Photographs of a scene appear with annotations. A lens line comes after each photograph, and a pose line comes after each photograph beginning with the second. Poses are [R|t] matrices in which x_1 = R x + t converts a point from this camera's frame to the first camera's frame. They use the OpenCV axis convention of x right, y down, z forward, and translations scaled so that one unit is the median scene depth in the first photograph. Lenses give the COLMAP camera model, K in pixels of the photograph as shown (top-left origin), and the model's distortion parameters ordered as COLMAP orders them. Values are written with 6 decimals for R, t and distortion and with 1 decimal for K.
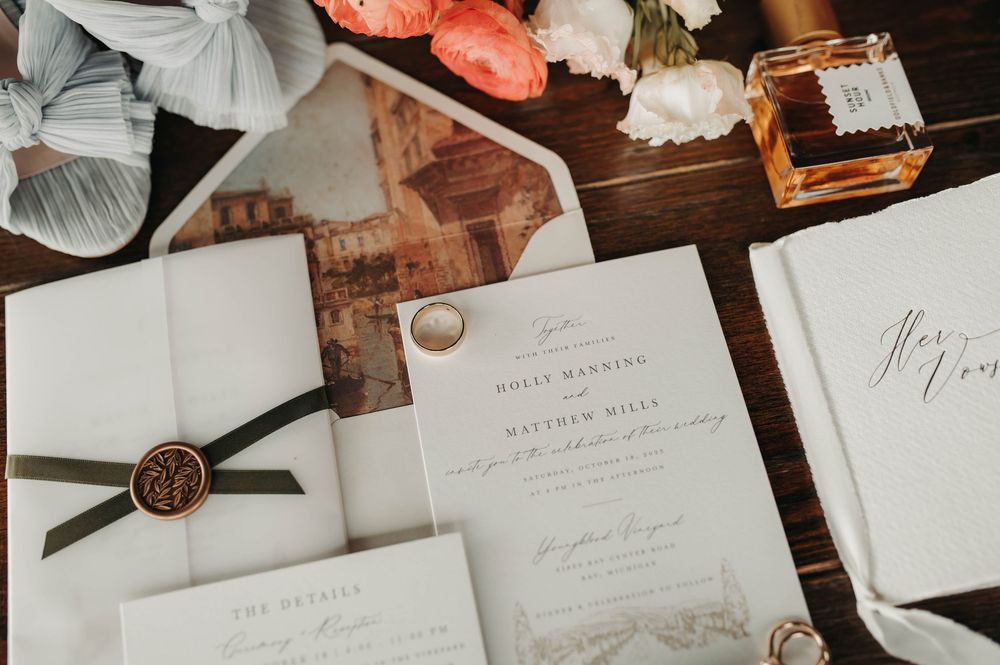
lens RADIAL K [[1080.9, 0, 504.2], [0, 1080.9, 331.8], [0, 0, 1]] dist [-0.036860, 0.000000]
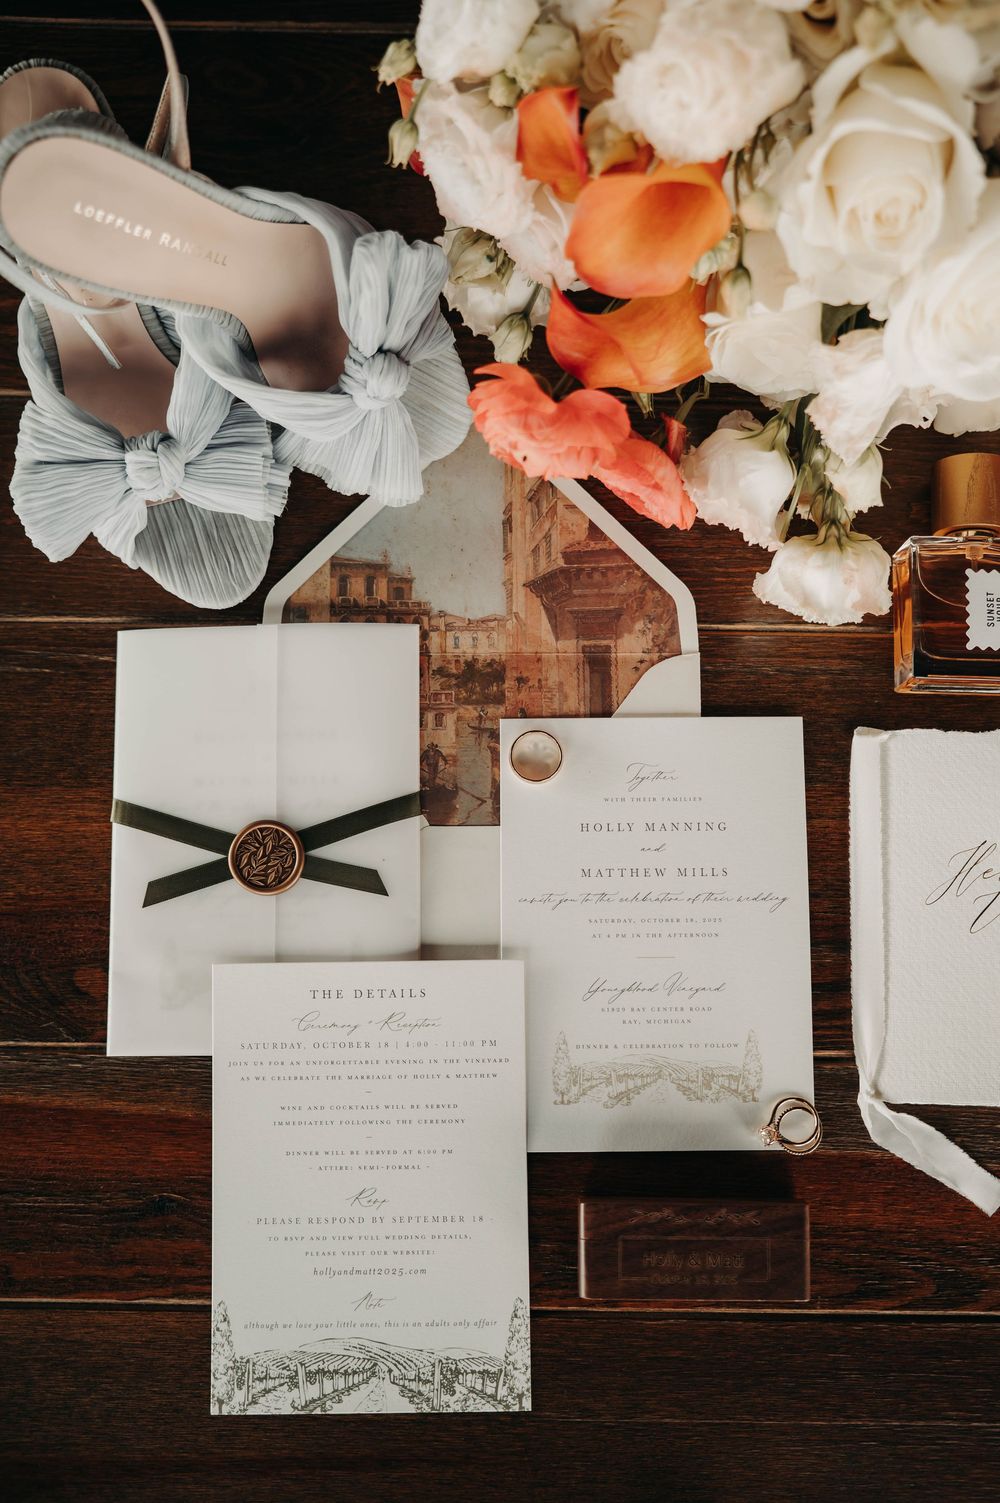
lens RADIAL K [[1624.6, 0, 492.7], [0, 1624.6, 766.2], [0, 0, 1]] dist [-0.036860, 0.000000]
pose [[0.981387, 0.191931, -0.006422, -0.090297], [-0.182706, 0.943473, 0.276547, -0.416343], [0.059137, -0.270226, 0.960979, -0.495771]]
